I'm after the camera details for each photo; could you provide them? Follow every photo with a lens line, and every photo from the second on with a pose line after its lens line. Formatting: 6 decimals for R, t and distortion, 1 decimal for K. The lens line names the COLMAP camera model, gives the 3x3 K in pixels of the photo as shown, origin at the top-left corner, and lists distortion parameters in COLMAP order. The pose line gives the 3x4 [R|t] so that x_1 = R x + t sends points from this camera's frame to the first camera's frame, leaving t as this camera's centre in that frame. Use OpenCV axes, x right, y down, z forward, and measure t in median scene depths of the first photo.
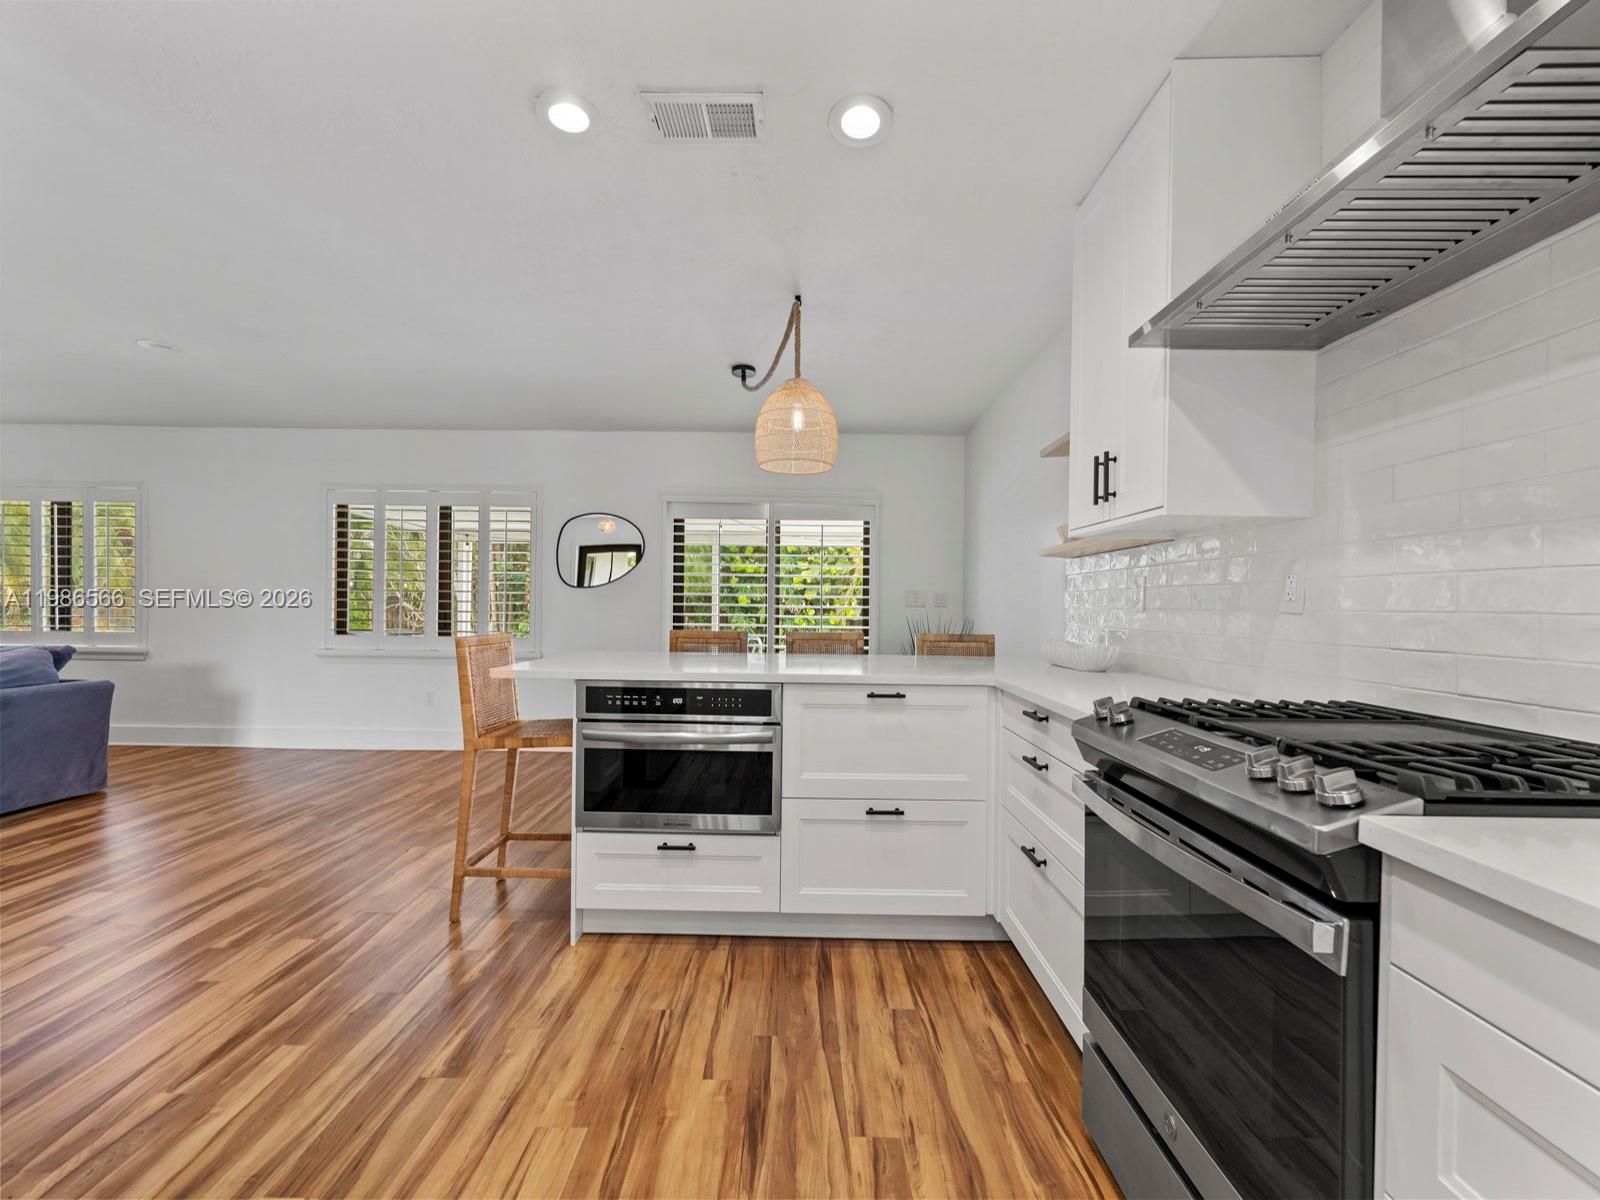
lens RADIAL K [[647.2, 0, 796.4], [0, 647.2, 607.3], [0, 0, 1]] dist [0.000264, -0.000432]
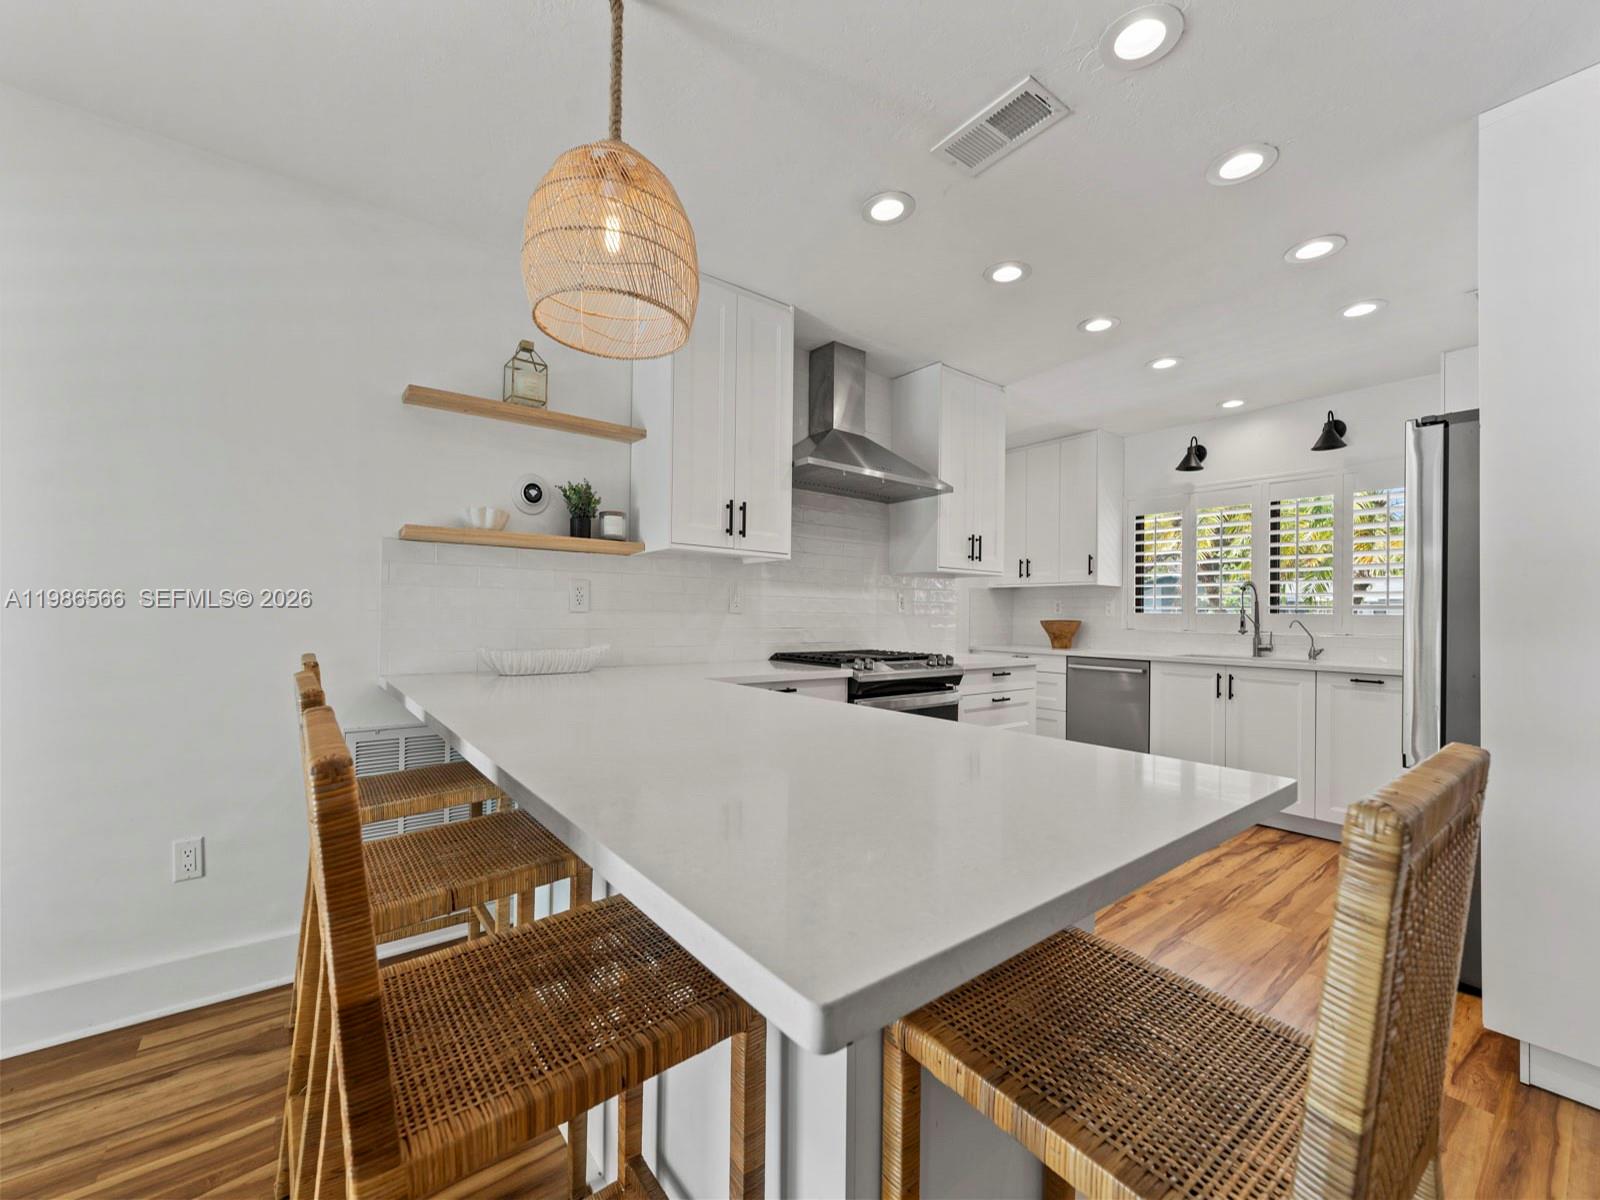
lens RADIAL K [[647.2, 0, 796.4], [0, 647.2, 607.3], [0, 0, 1]] dist [0.000264, -0.000432]
pose [[-0.620863, -0.012109, 0.783825, -0.668890], [-0.016897, 0.999855, 0.002062, -0.013027], [-0.783737, -0.011964, -0.620978, 1.683033]]
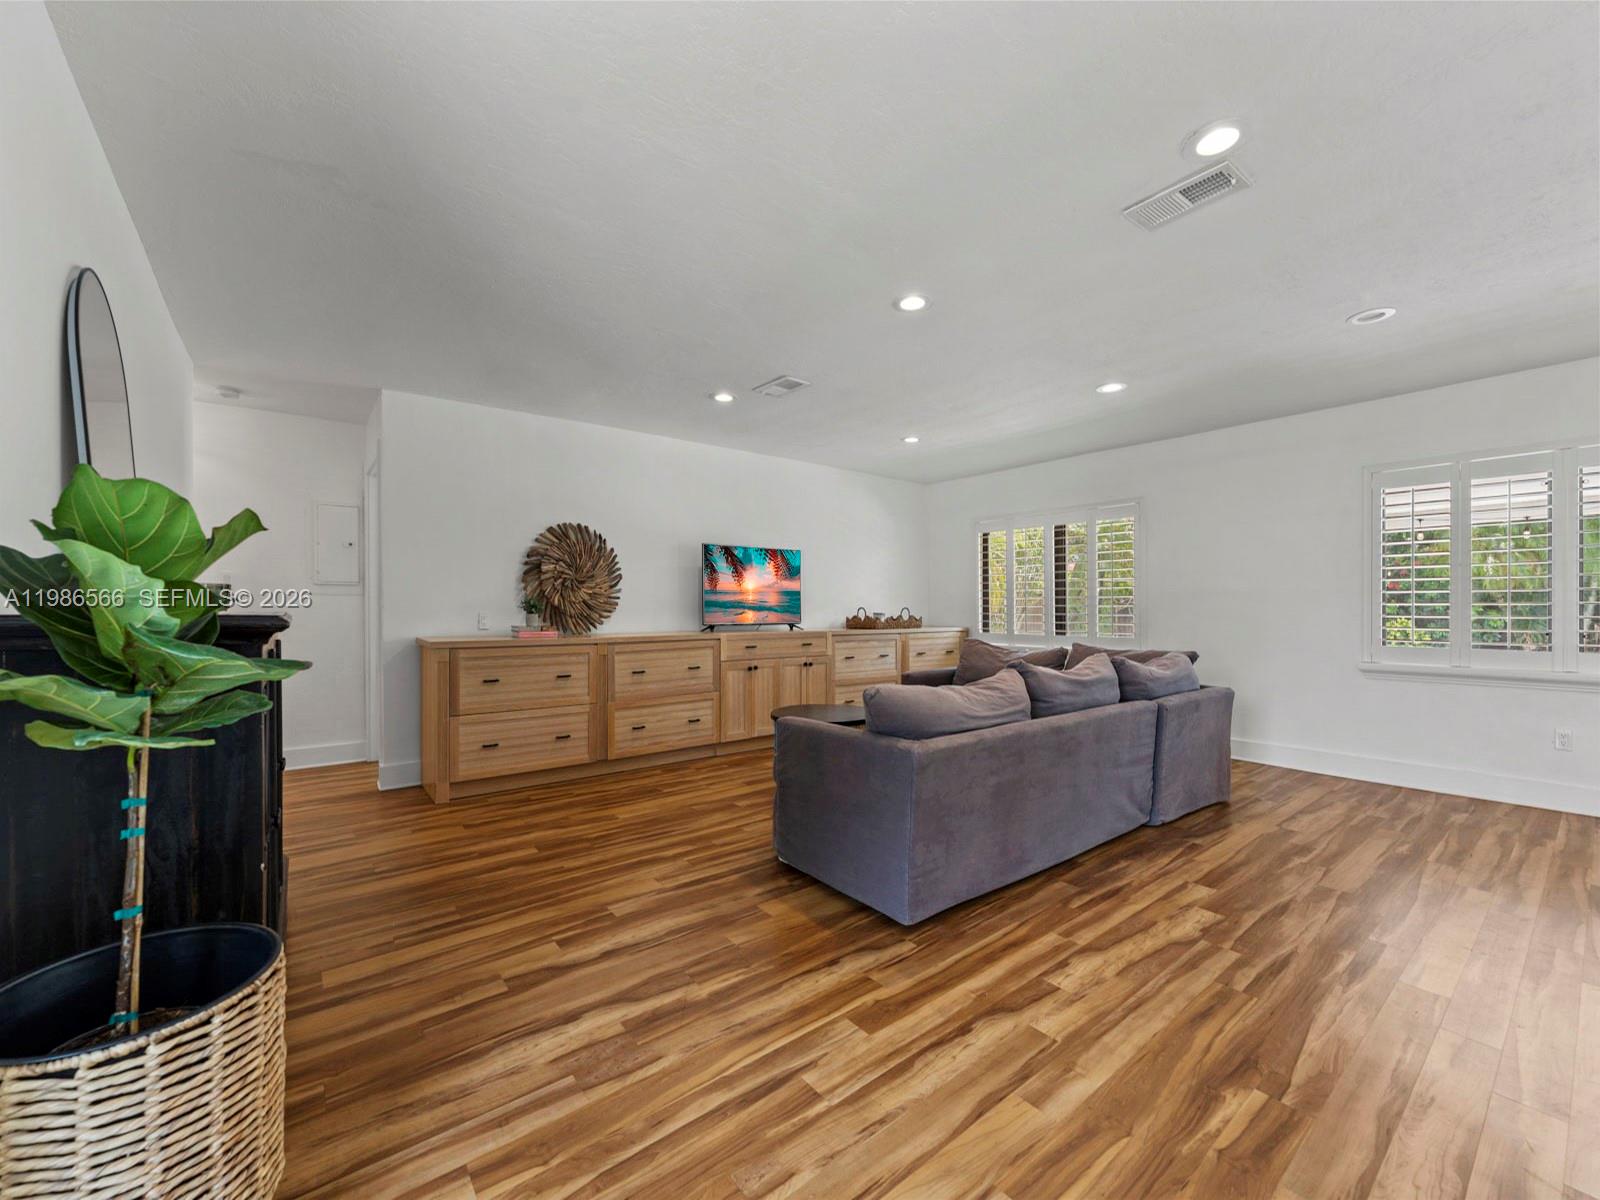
lens RADIAL K [[647.2, 0, 796.4], [0, 647.2, 607.3], [0, 0, 1]] dist [0.000264, -0.000432]
pose [[0.622104, -0.014594, -0.782799, -1.371738], [0.005094, 0.999881, -0.014593, 0.003437], [0.782918, 0.005091, 0.622104, -0.269468]]
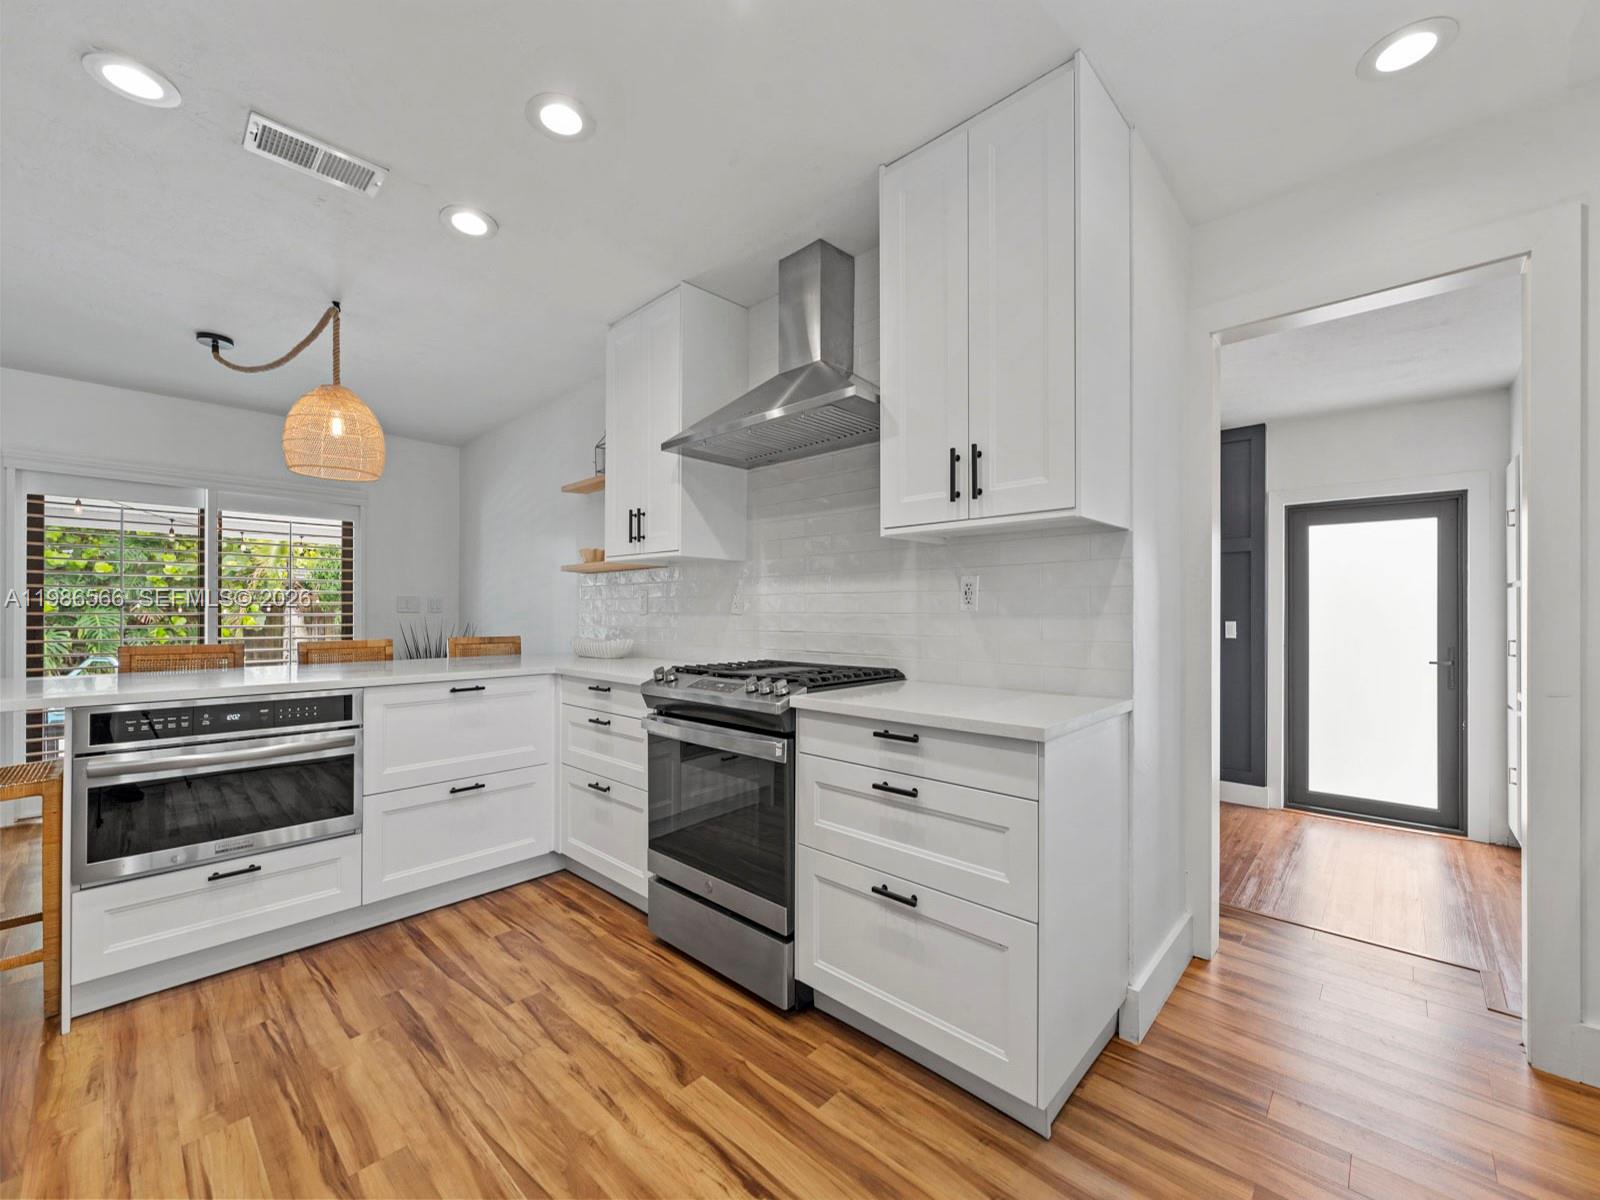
lens RADIAL K [[647.2, 0, 796.4], [0, 647.2, 607.3], [0, 0, 1]] dist [0.000264, -0.000432]
pose [[0.678773, -0.007139, 0.734313, -0.353274], [0.010622, 0.999944, -0.000097, -0.006756], [-0.734271, 0.007865, 0.678811, -0.267680]]
